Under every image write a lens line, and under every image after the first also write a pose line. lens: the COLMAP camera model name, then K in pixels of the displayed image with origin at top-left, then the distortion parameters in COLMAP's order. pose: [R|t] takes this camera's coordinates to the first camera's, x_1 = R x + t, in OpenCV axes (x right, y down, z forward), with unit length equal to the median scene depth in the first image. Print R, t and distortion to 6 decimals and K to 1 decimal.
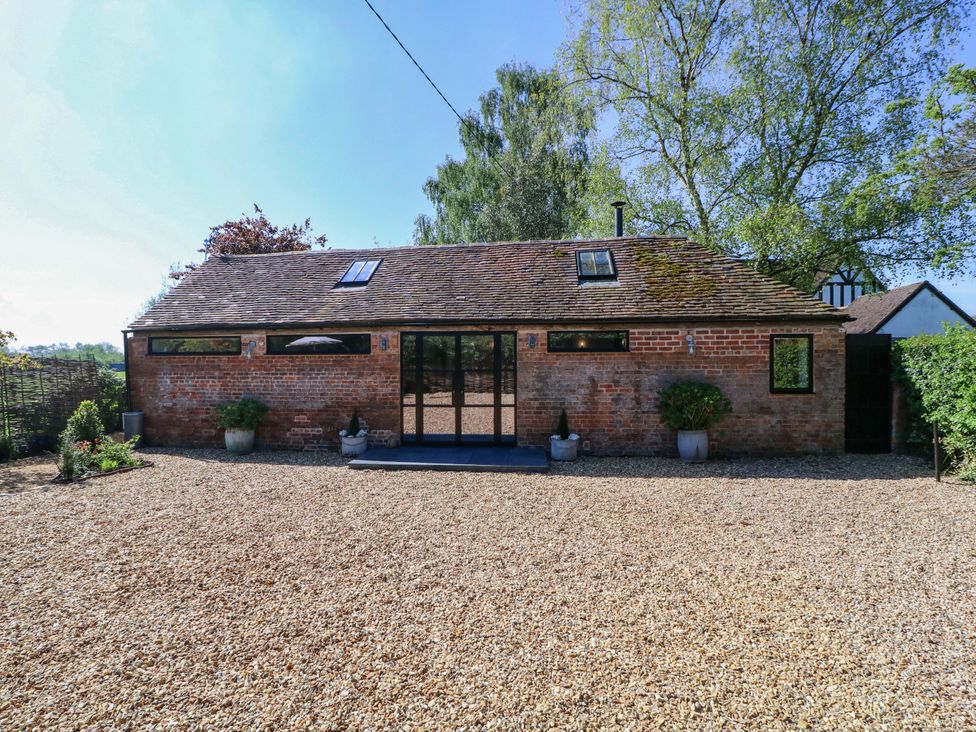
lens RADIAL K [[505.2, 0, 483.3], [0, 505.2, 358.4], [0, 0, 1]] dist [0.002866, -0.014971]
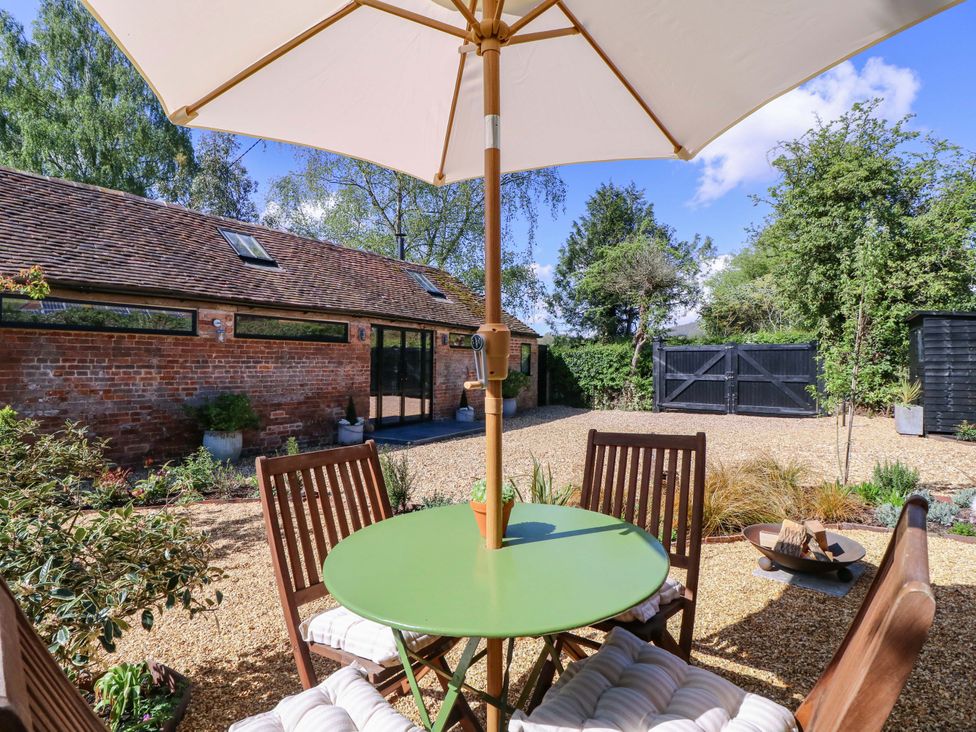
lens RADIAL K [[505.2, 0, 483.3], [0, 505.2, 358.4], [0, 0, 1]] dist [0.002866, -0.014971]
pose [[0.444275, 0.016923, 0.895731, -0.982315], [-0.019923, 0.999761, -0.009006, 0.024748], [-0.895669, -0.013844, 0.444506, 0.305486]]
